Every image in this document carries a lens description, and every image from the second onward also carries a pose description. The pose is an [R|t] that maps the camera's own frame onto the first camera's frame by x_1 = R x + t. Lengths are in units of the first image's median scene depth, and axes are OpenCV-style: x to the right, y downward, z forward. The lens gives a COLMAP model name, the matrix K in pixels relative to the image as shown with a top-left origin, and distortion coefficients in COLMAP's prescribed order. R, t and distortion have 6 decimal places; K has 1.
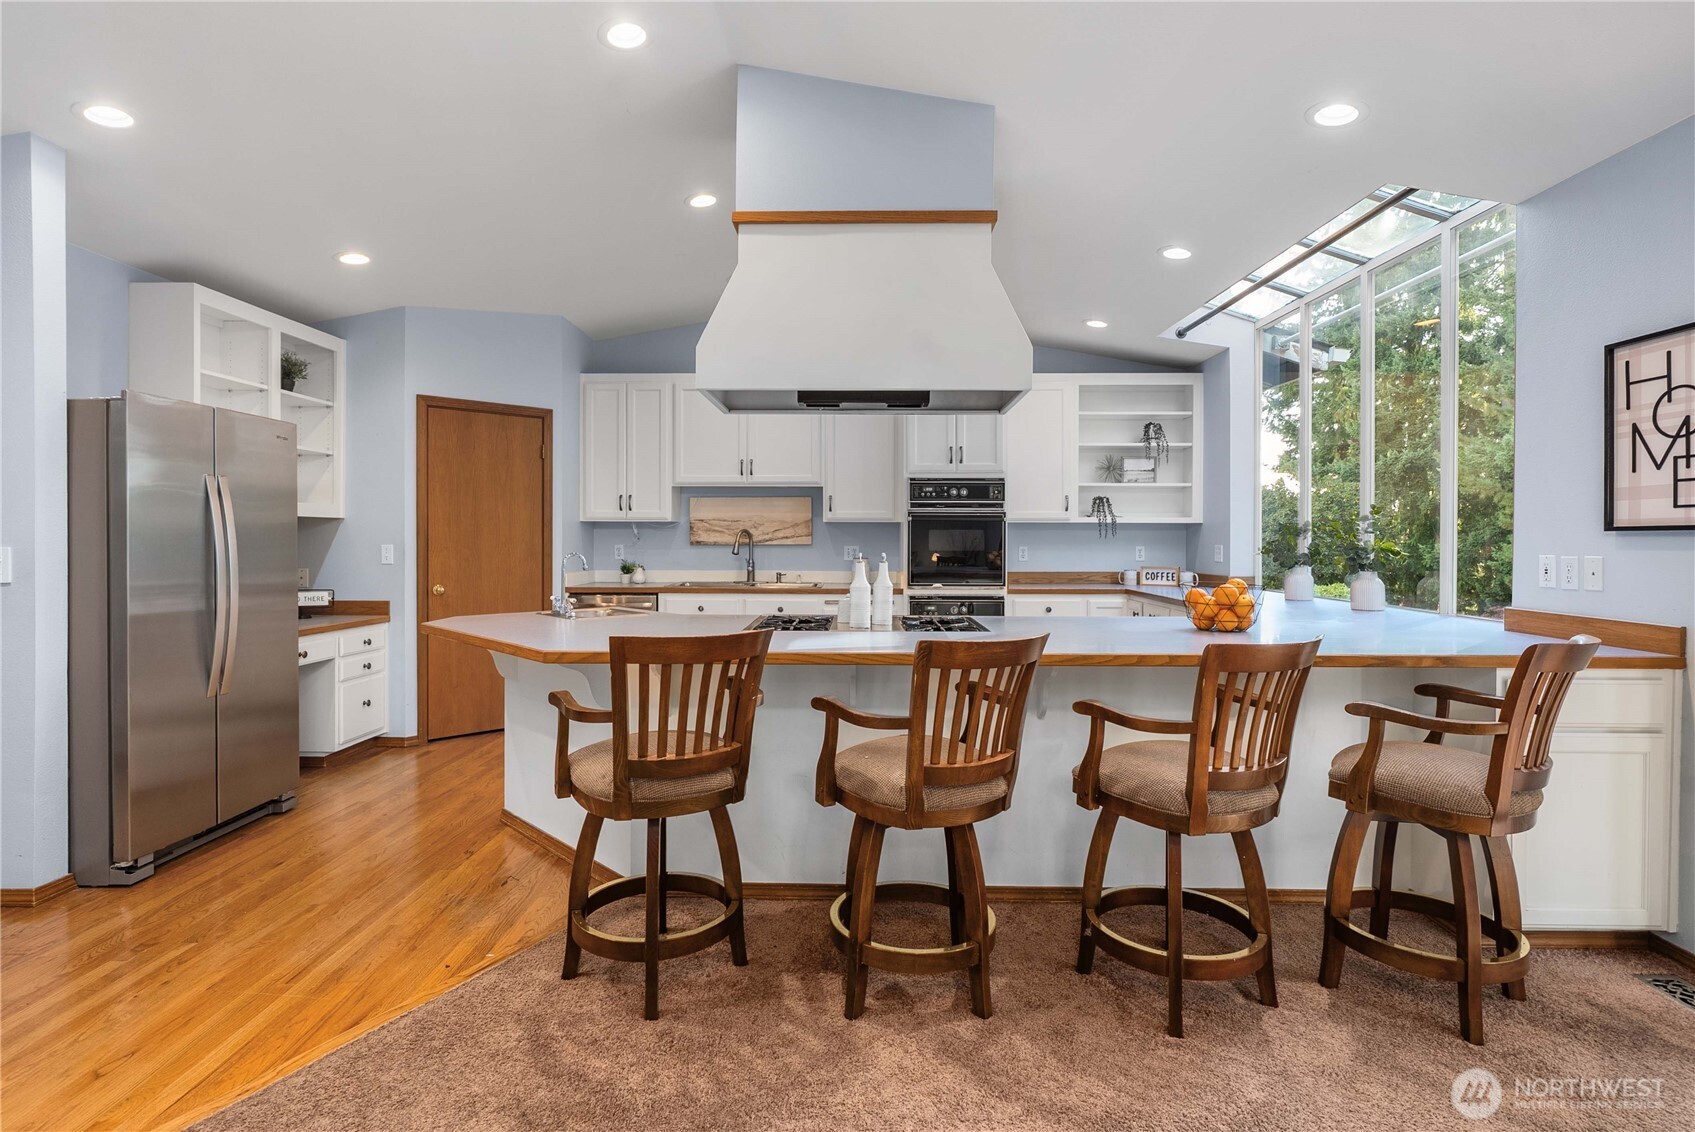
lens RADIAL K [[840.1, 0, 846.1], [0, 840.1, 549.1], [0, 0, 1]] dist [0.003895, -0.000609]
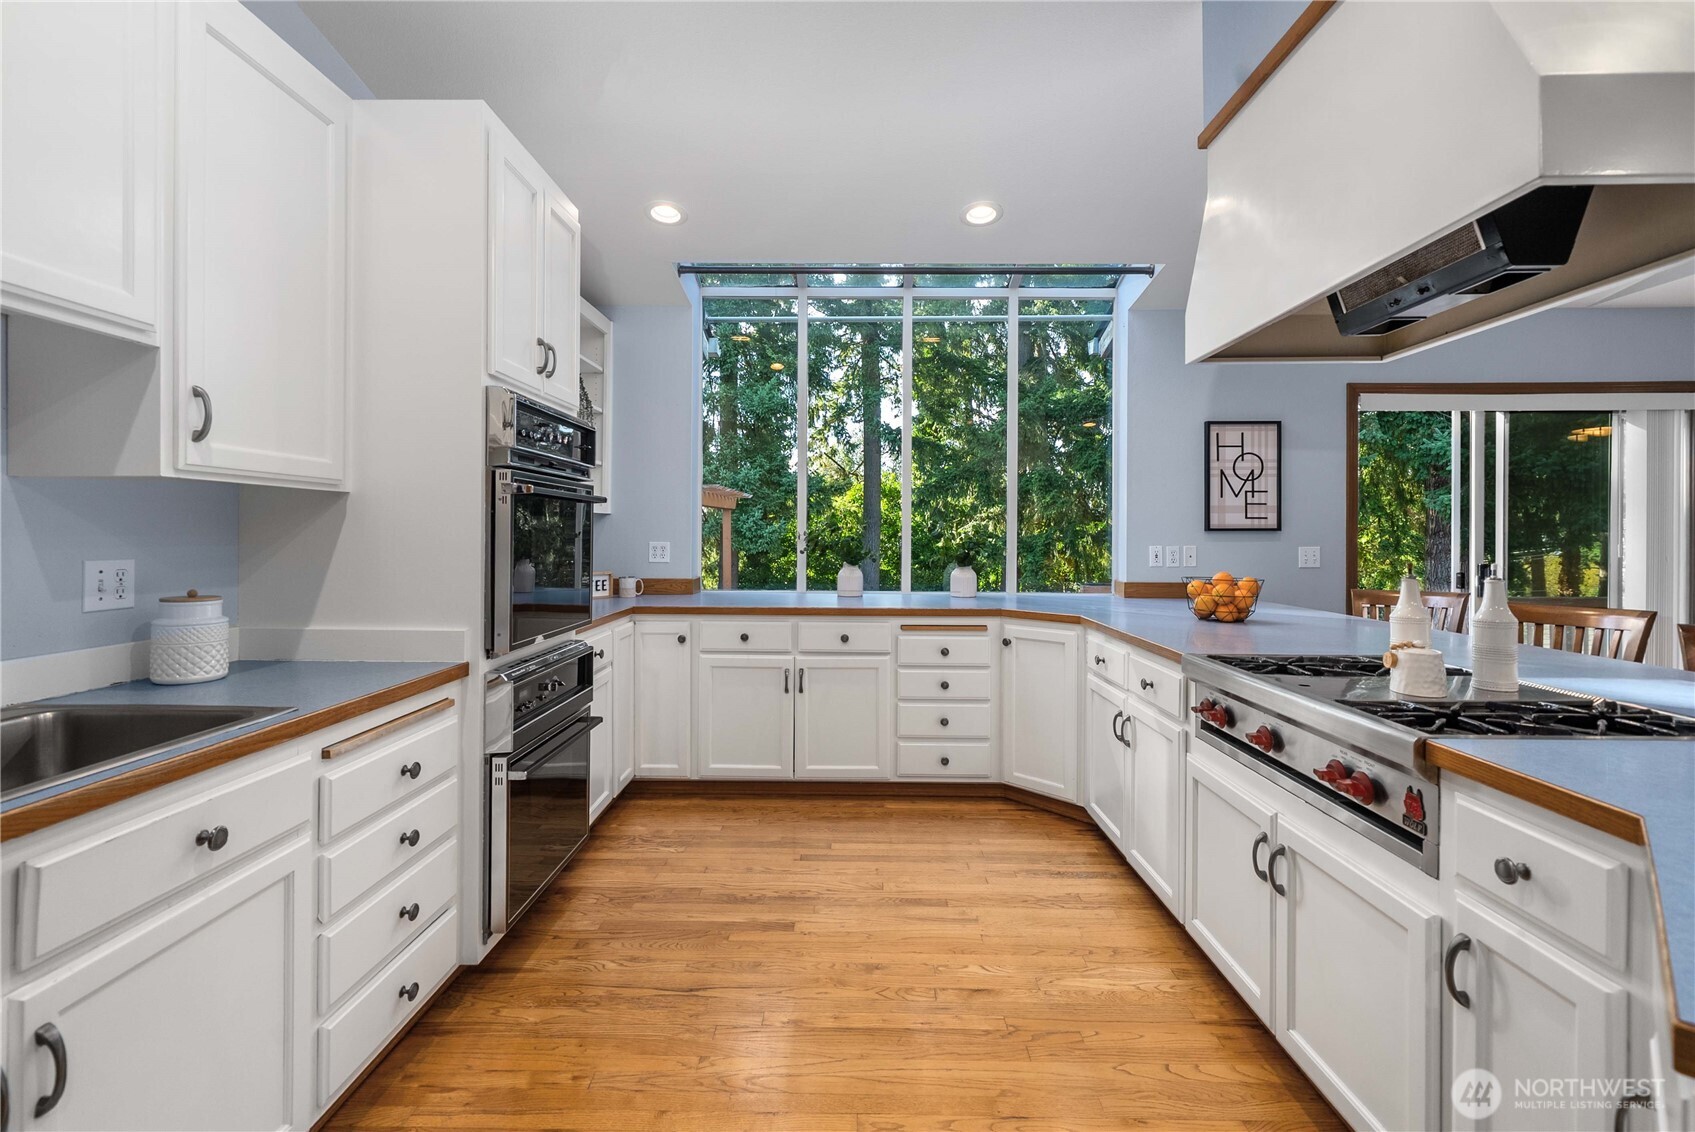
lens RADIAL K [[754.3, 0, 845.3], [0, 754.3, 537.9], [0, 0, 1]] dist [-0.003438, -0.000313]
pose [[-0.006187, -0.006997, 0.999956, -0.293622], [0.010569, 0.999919, 0.007063, -0.012313], [-0.999925, 0.010612, -0.006113, 0.840551]]
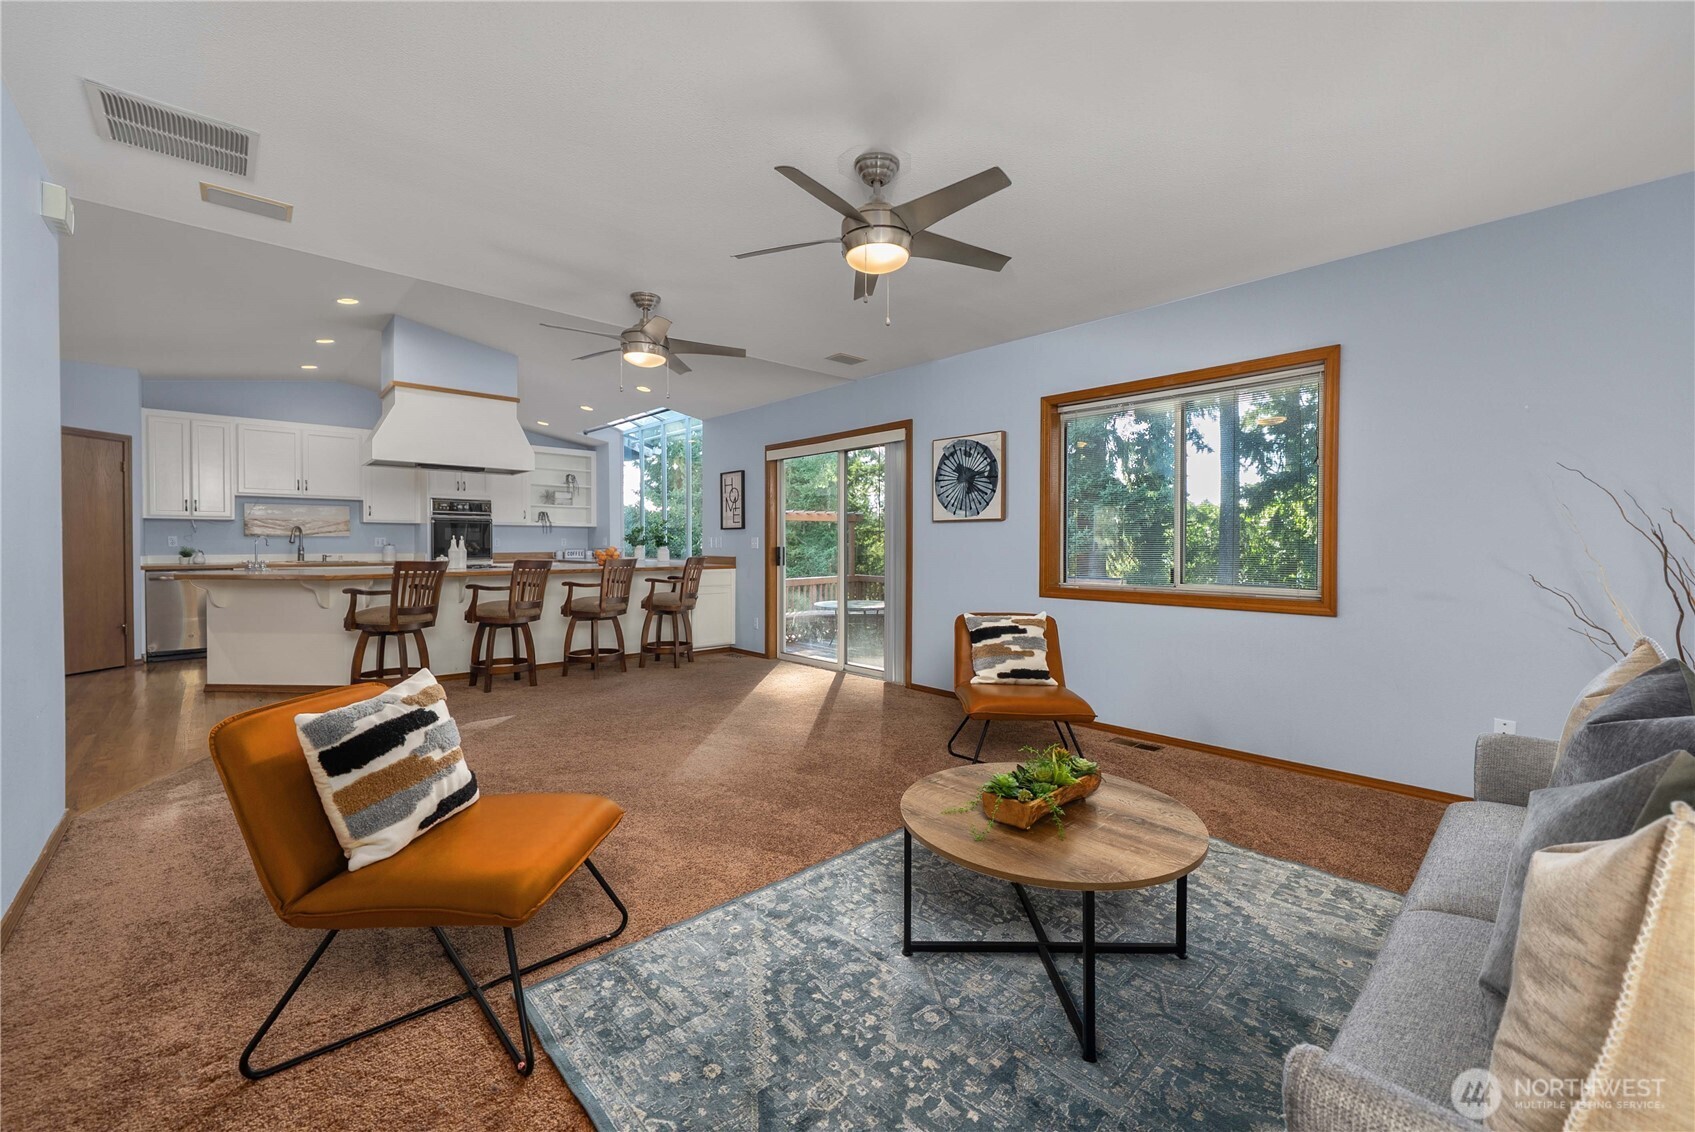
lens RADIAL K [[669.6, 0, 844.0], [0, 669.6, 555.0], [0, 0, 1]] dist [-0.001632, -0.000392]
pose [[0.719140, -0.012118, 0.694760, -0.273364], [0.008095, 0.999926, 0.009062, 0.027760], [-0.694818, -0.000893, 0.719185, -0.583255]]
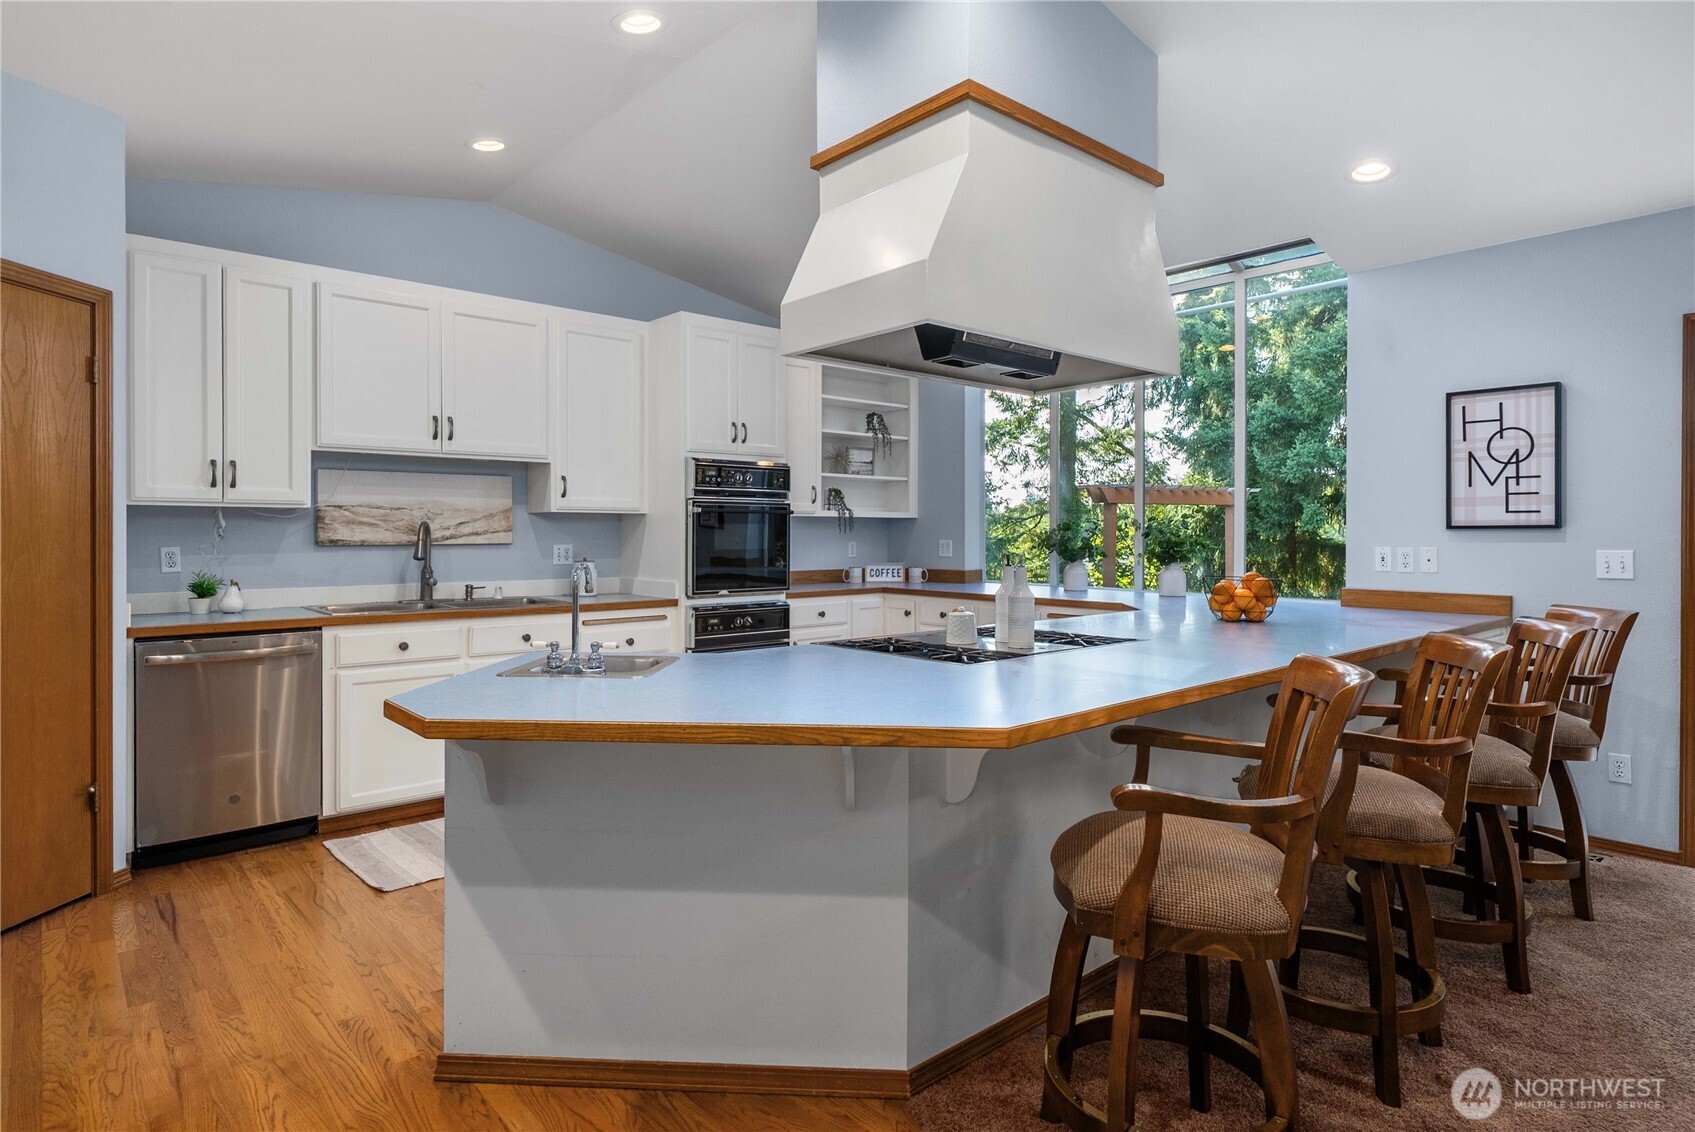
lens RADIAL K [[922.1, 0, 846.2], [0, 922.1, 539.7], [0, 0, 1]] dist [0.005526, 0.000850]
pose [[0.737619, -0.006540, 0.675185, -0.402730], [0.009769, 0.999952, -0.000987, -0.005601], [-0.675146, 0.007324, 0.737648, 0.267081]]
